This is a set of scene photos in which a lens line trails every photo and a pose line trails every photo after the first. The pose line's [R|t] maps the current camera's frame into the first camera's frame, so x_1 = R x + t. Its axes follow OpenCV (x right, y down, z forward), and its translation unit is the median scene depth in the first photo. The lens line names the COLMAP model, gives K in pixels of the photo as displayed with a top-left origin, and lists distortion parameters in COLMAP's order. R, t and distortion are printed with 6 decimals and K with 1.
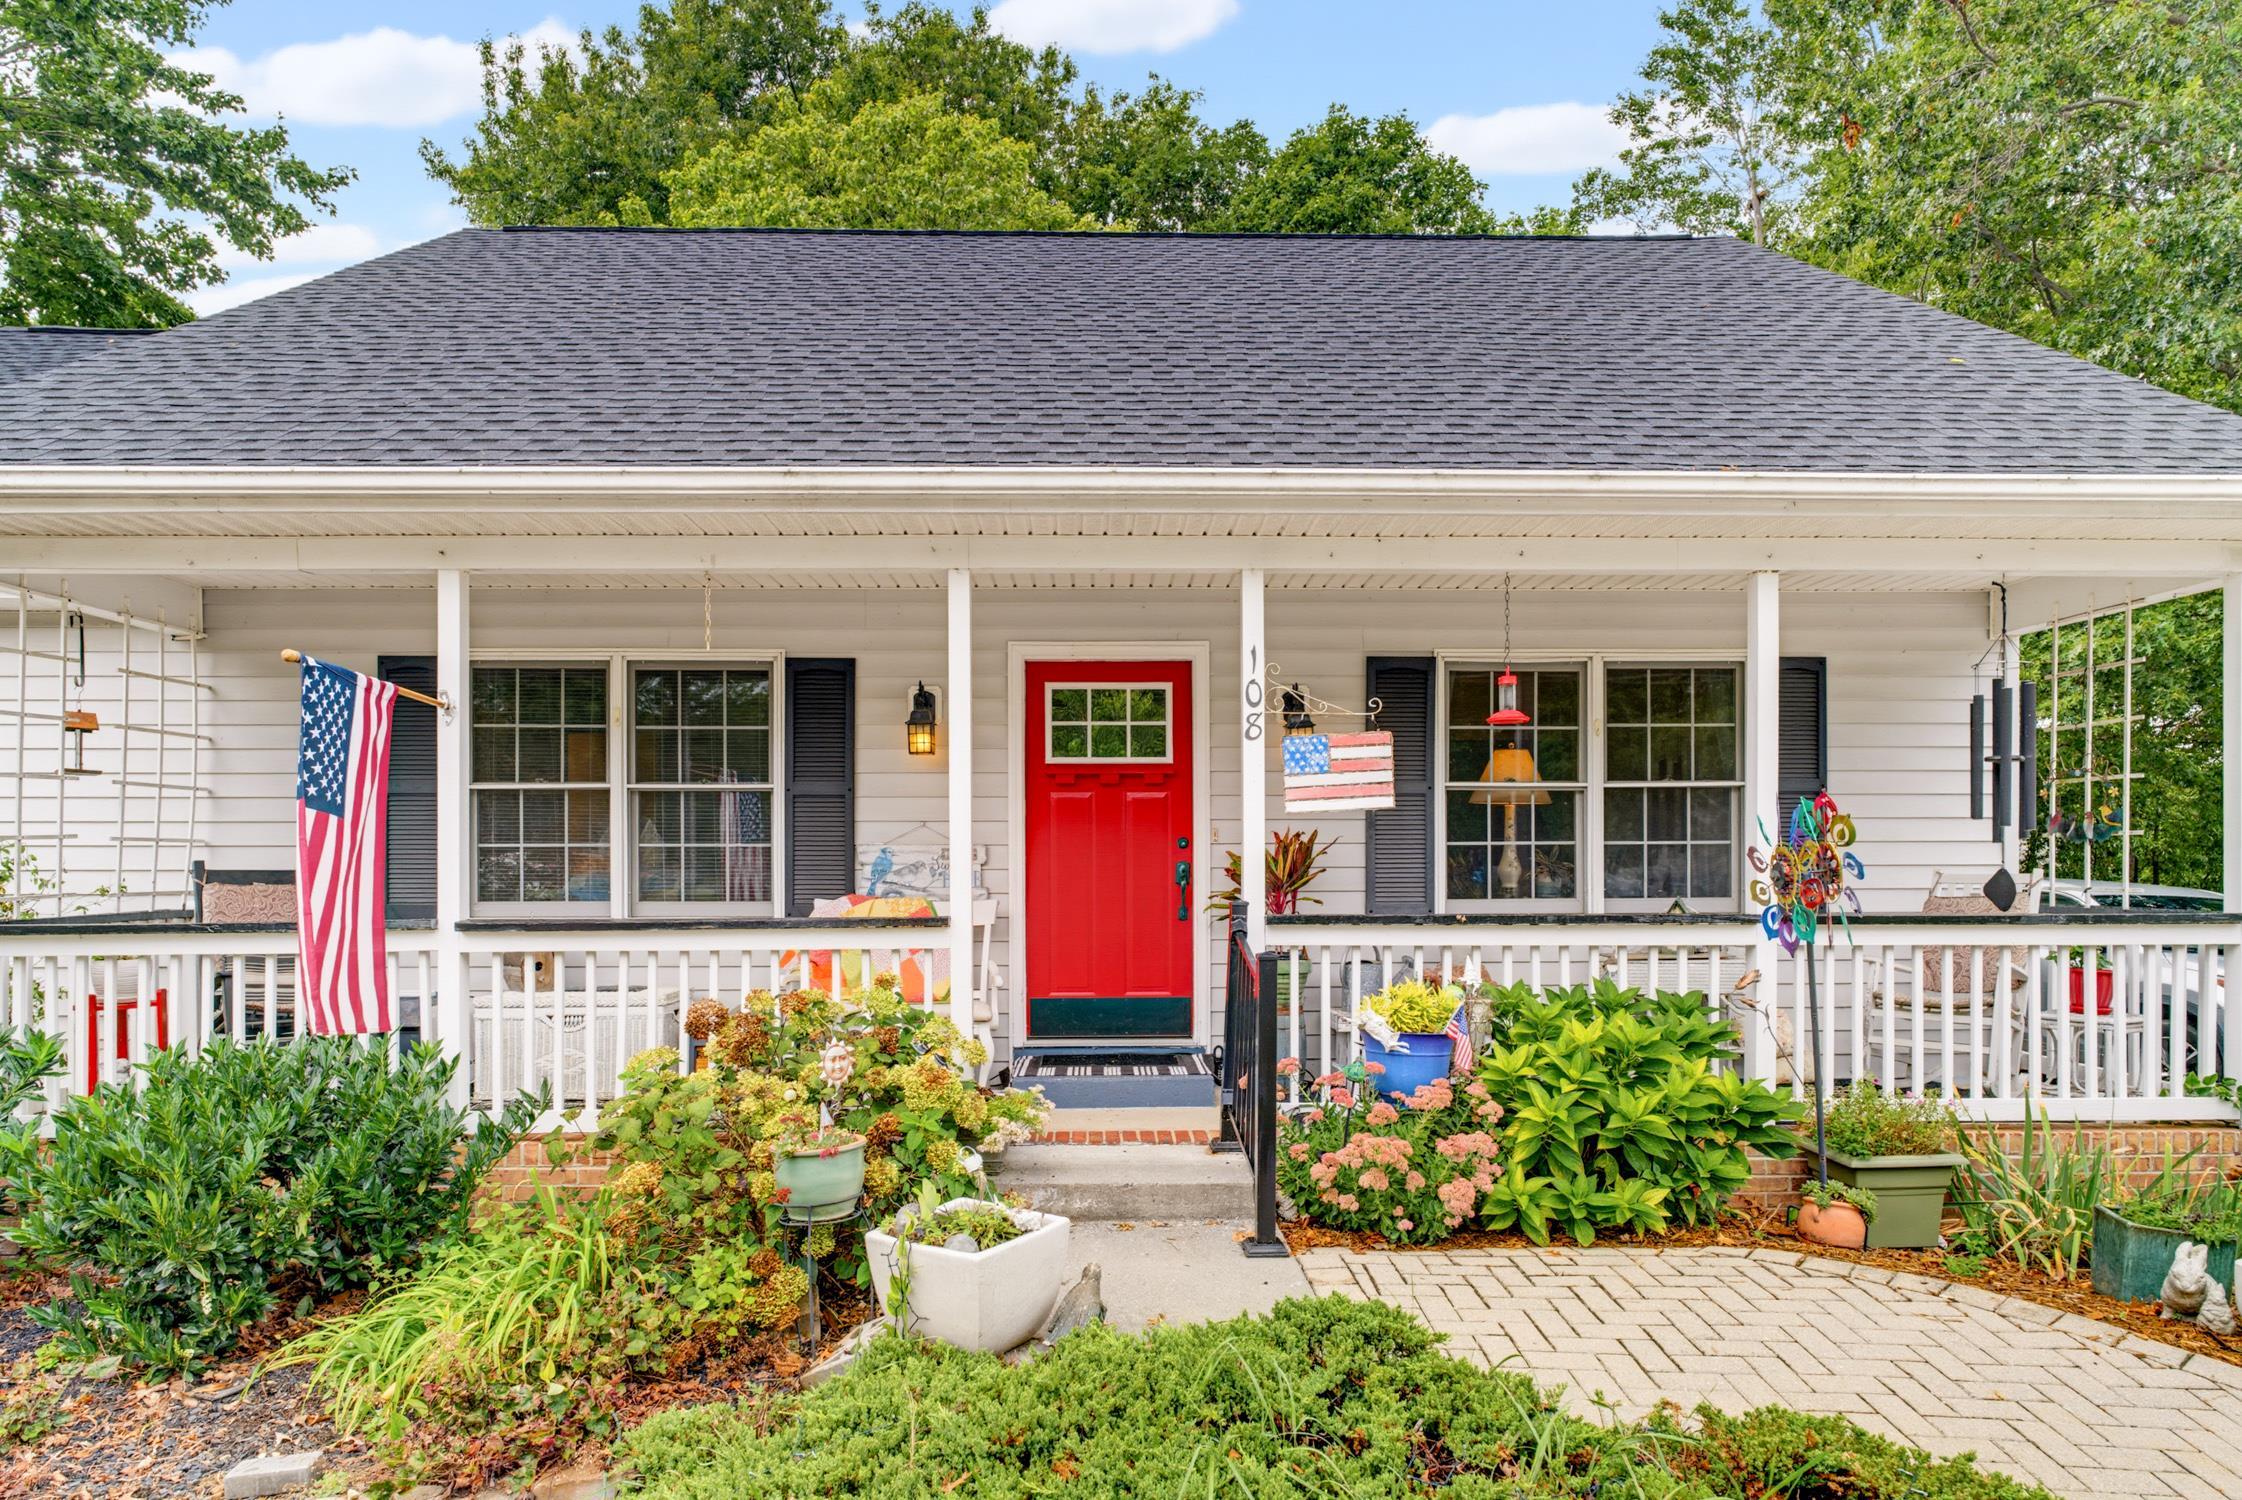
lens RADIAL K [[1314.6, 0, 1120.4], [0, 1314.6, 872.5], [0, 0, 1]] dist [-0.013126, -0.002060]
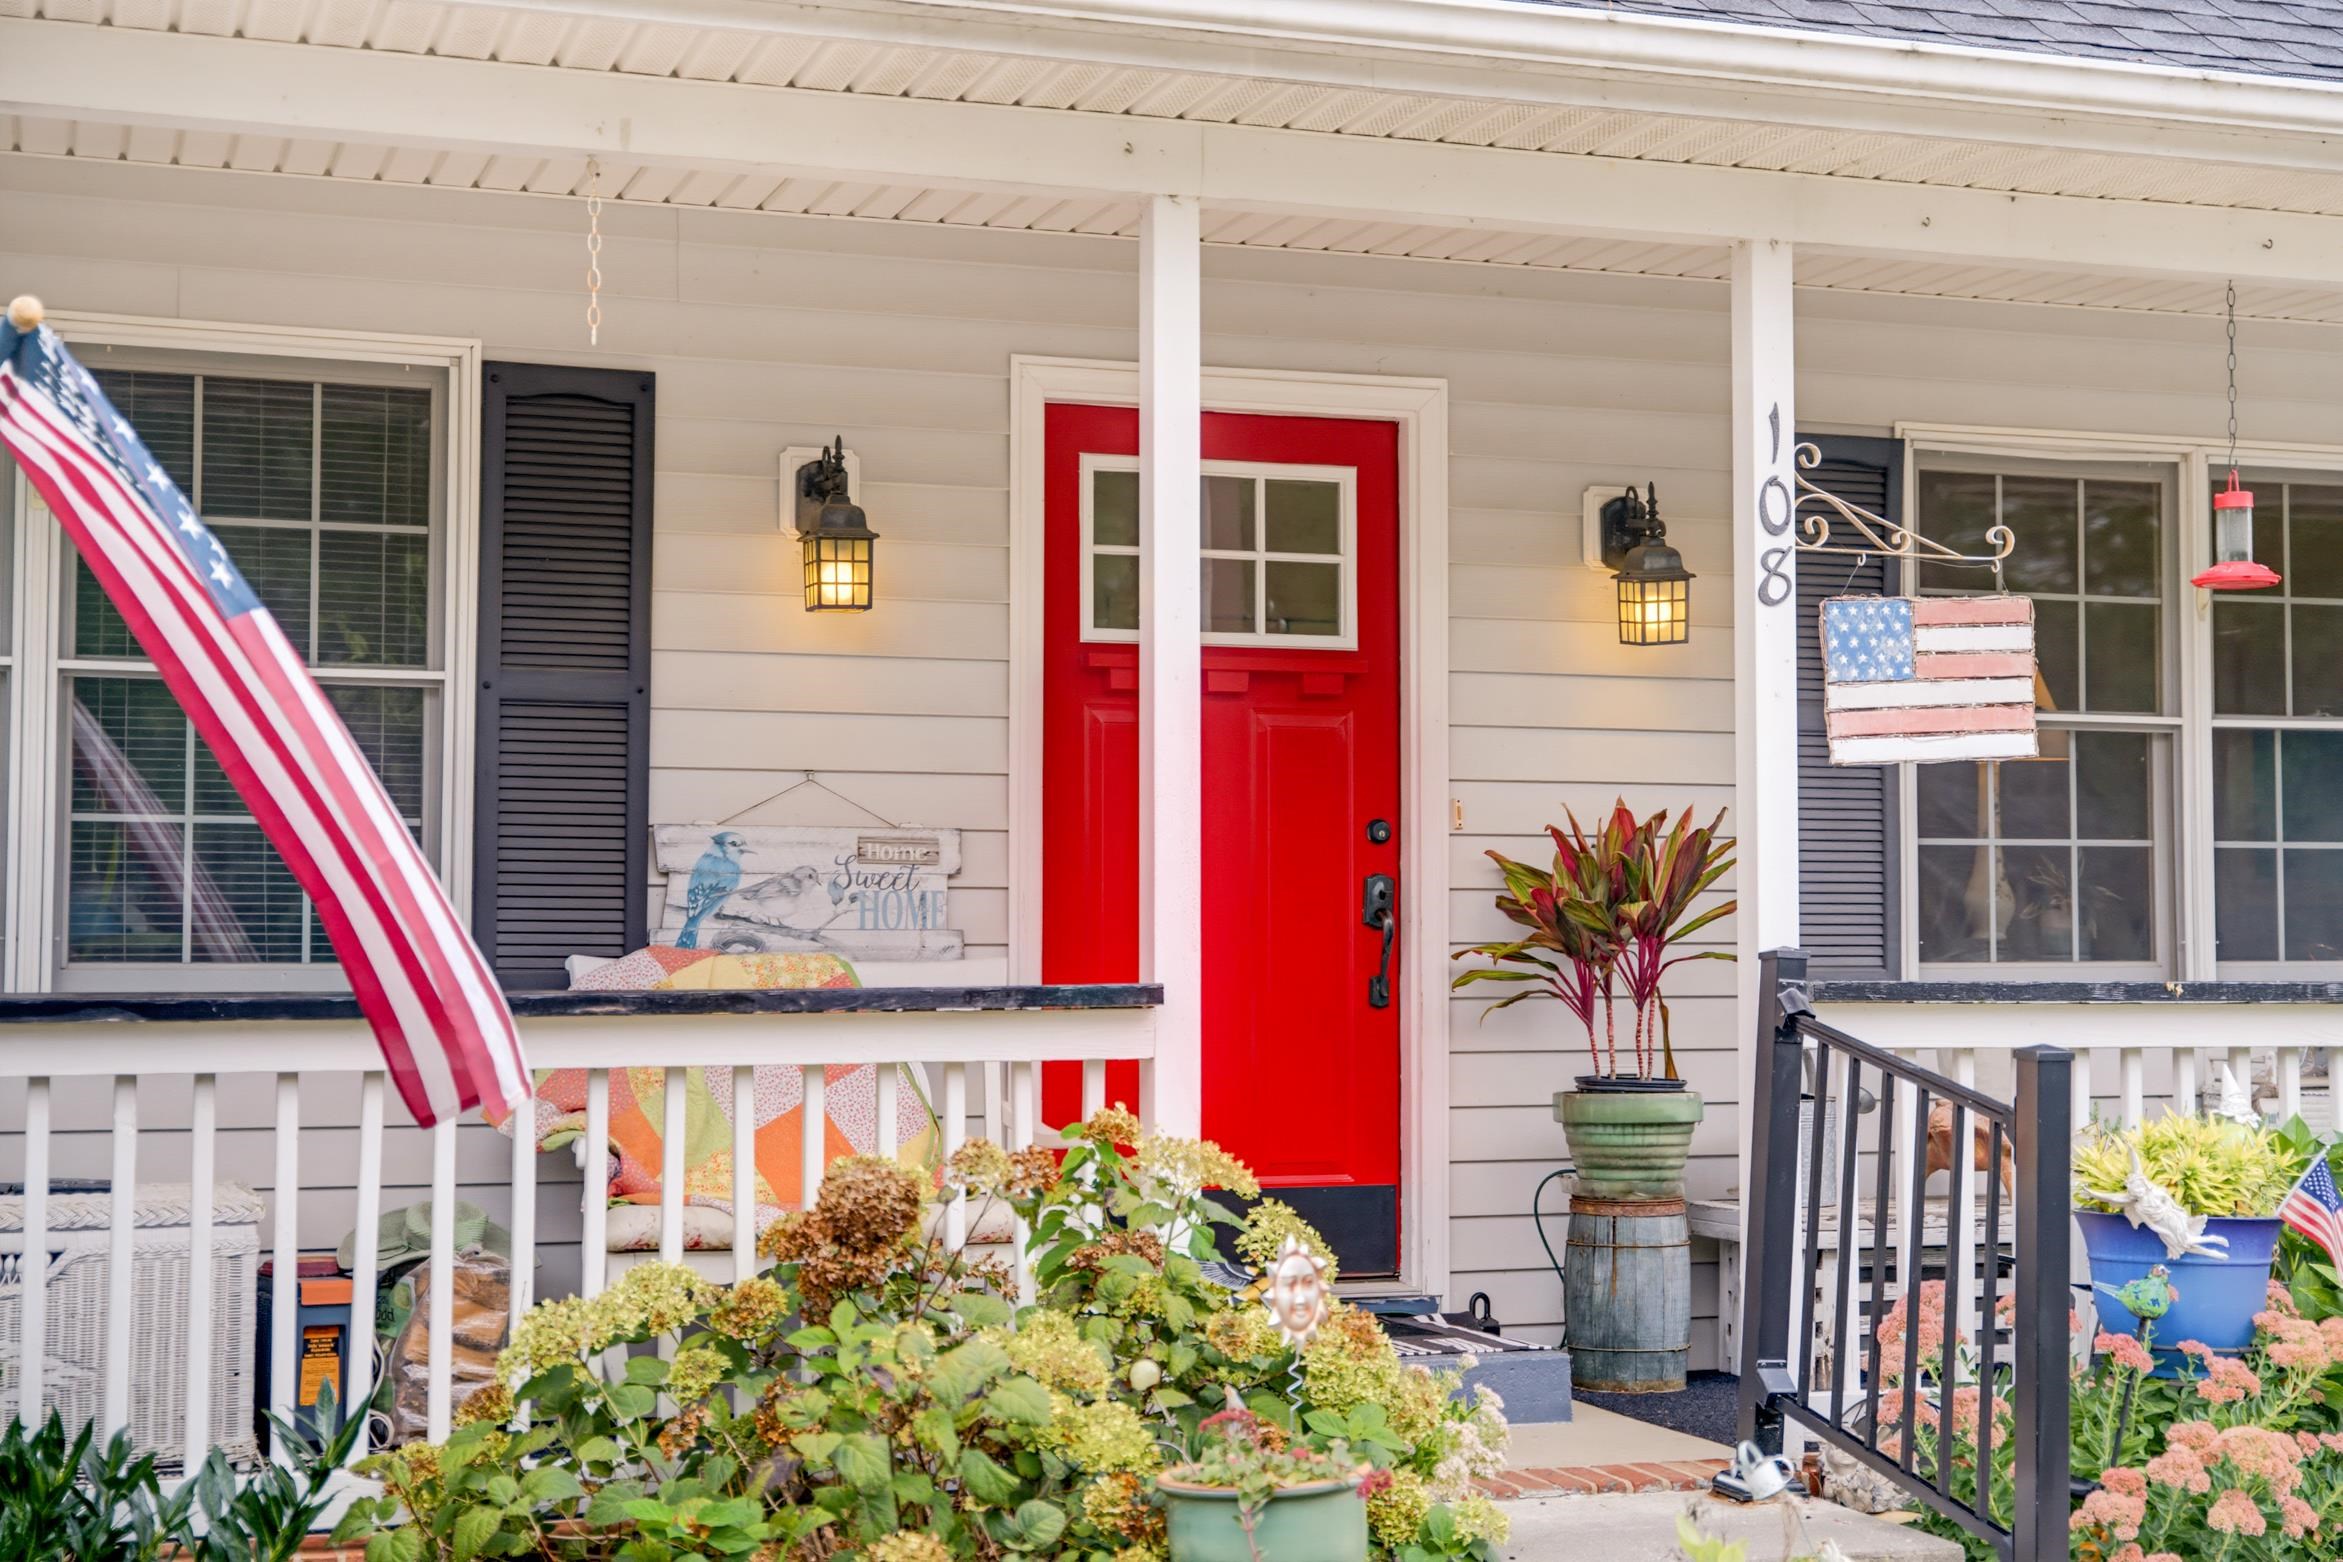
lens RADIAL K [[3449.1, 0, 1162.5], [0, 3449.1, 768.8], [0, 0, 1]] dist [0.080953, 0.000000]
pose [[0.950910, 0.019311, 0.308864, -0.388483], [-0.003661, 0.998683, -0.051168, 0.016365], [-0.309446, 0.047526, 0.949729, -0.076764]]
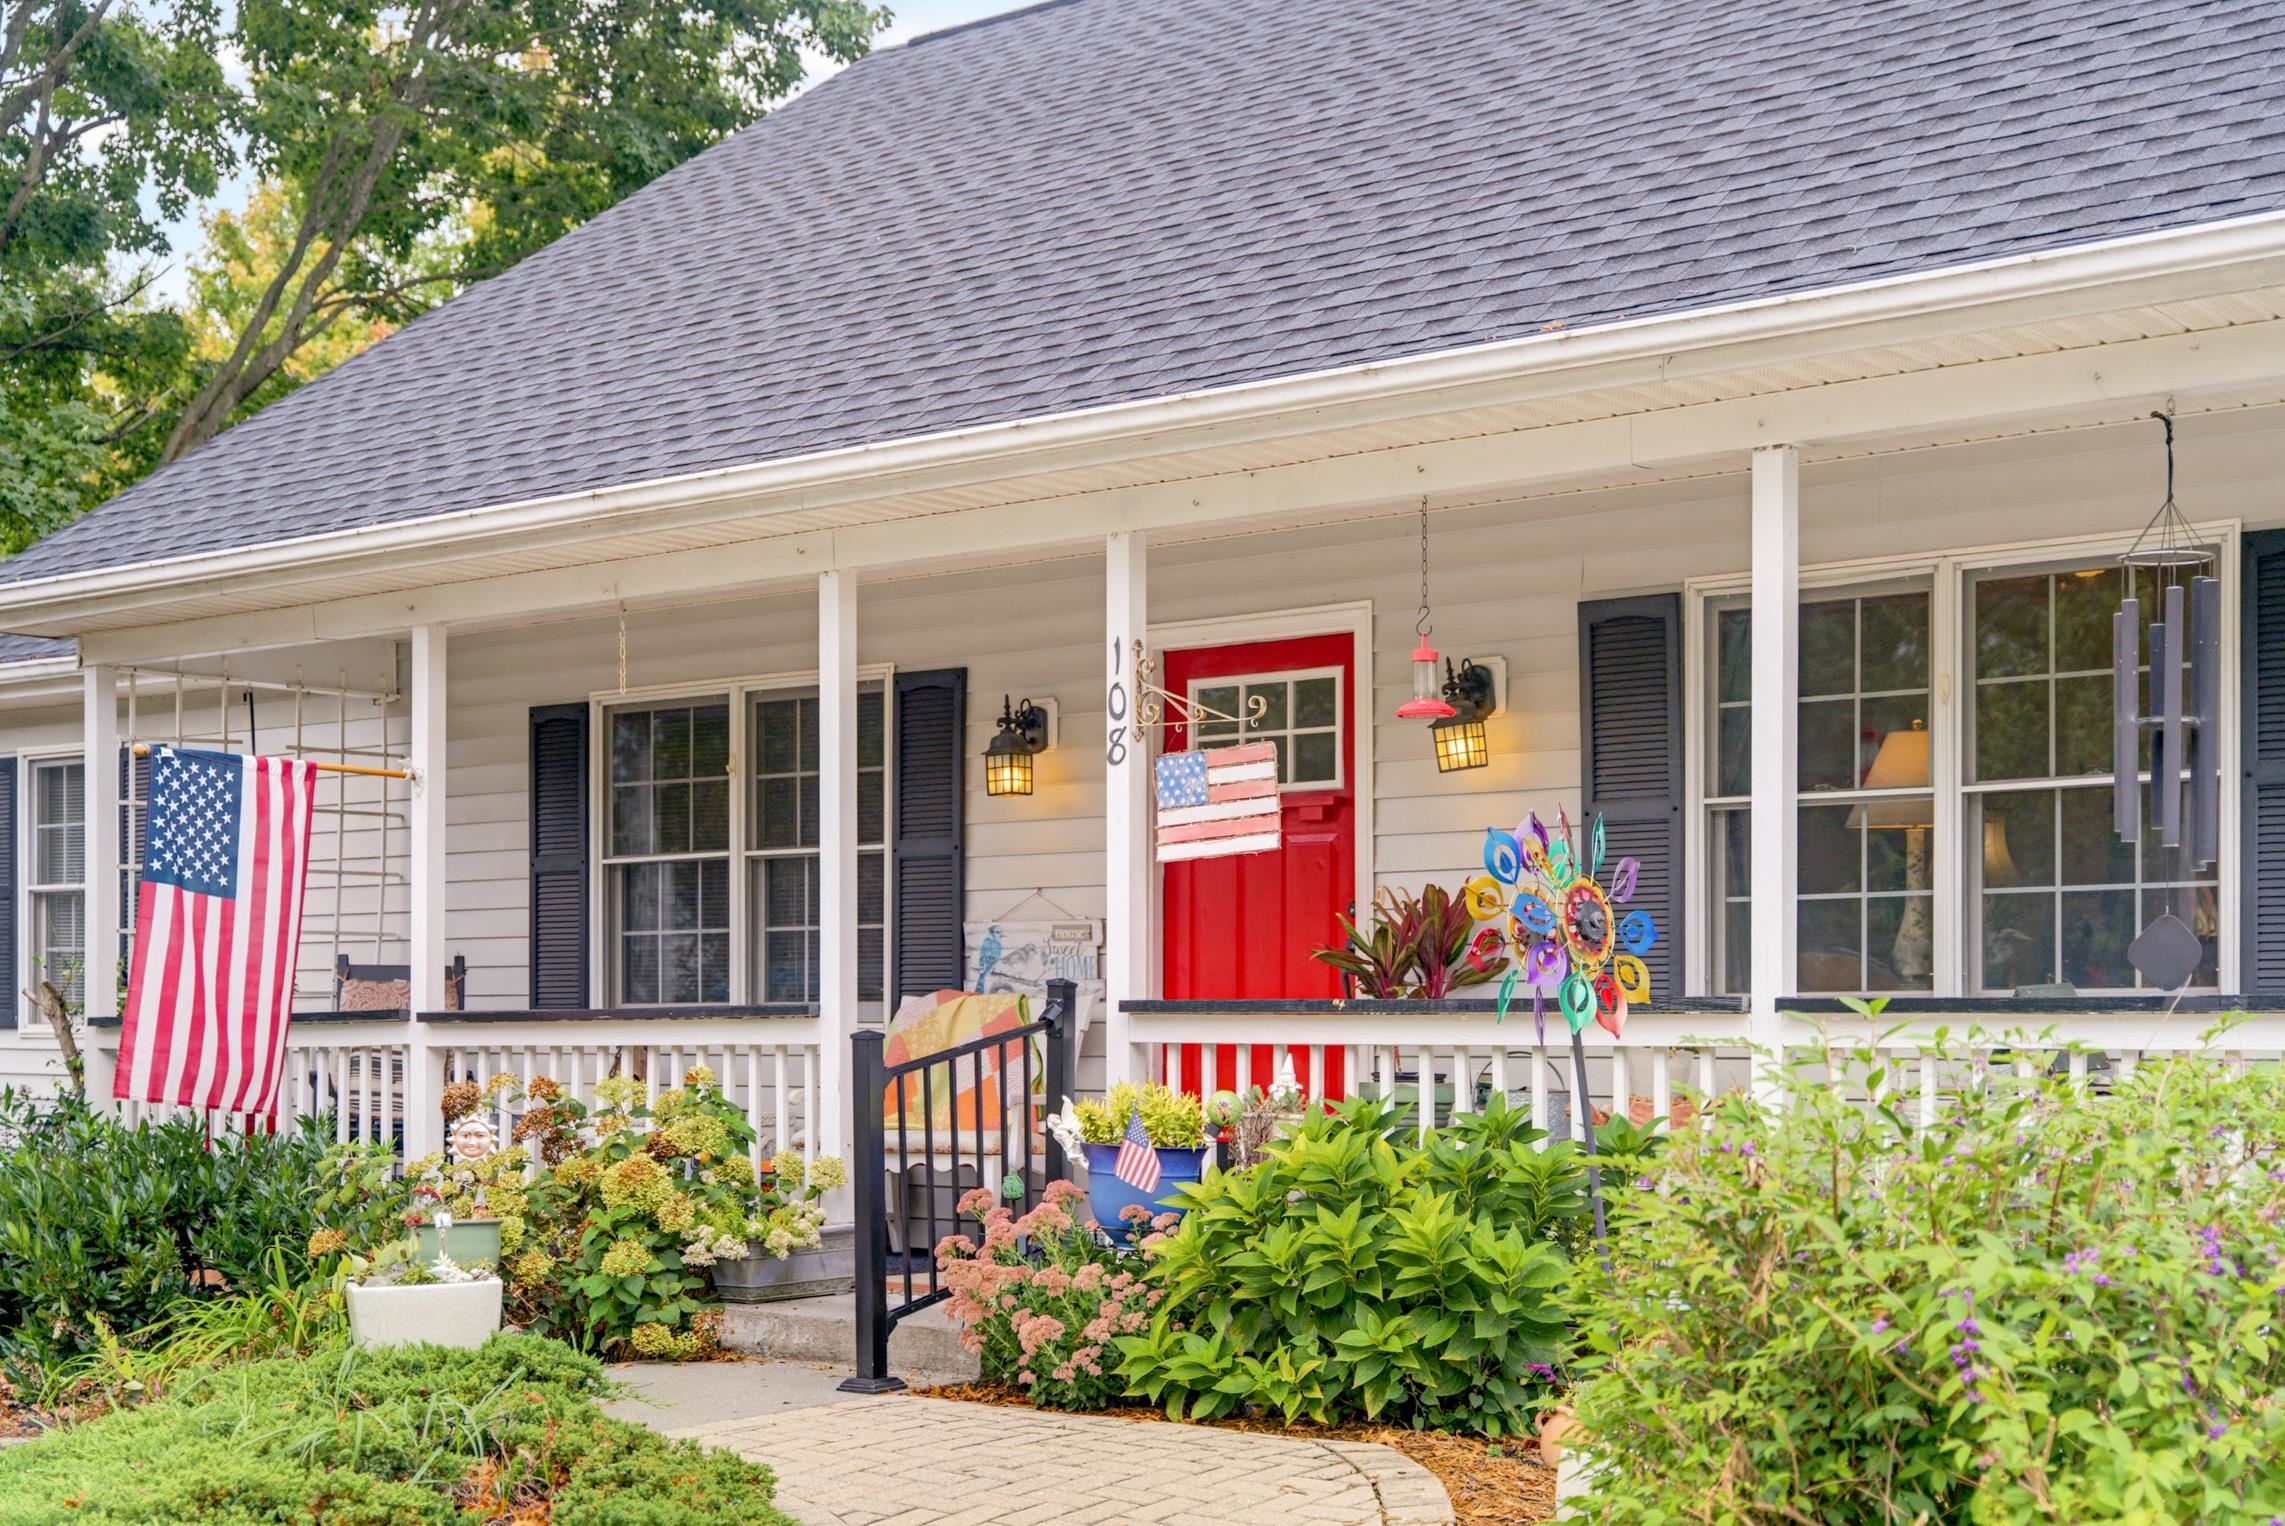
lens RADIAL K [[2991.4, 0, 1166.4], [0, 2991.4, 1033.5], [0, 0, 1]] dist [0.021778, 0.000000]
pose [[0.780567, 0.001458, -0.625070, 0.945574], [-0.000338, 0.999998, 0.001911, 0.038060], [0.625072, -0.001280, 0.780566, -0.239436]]
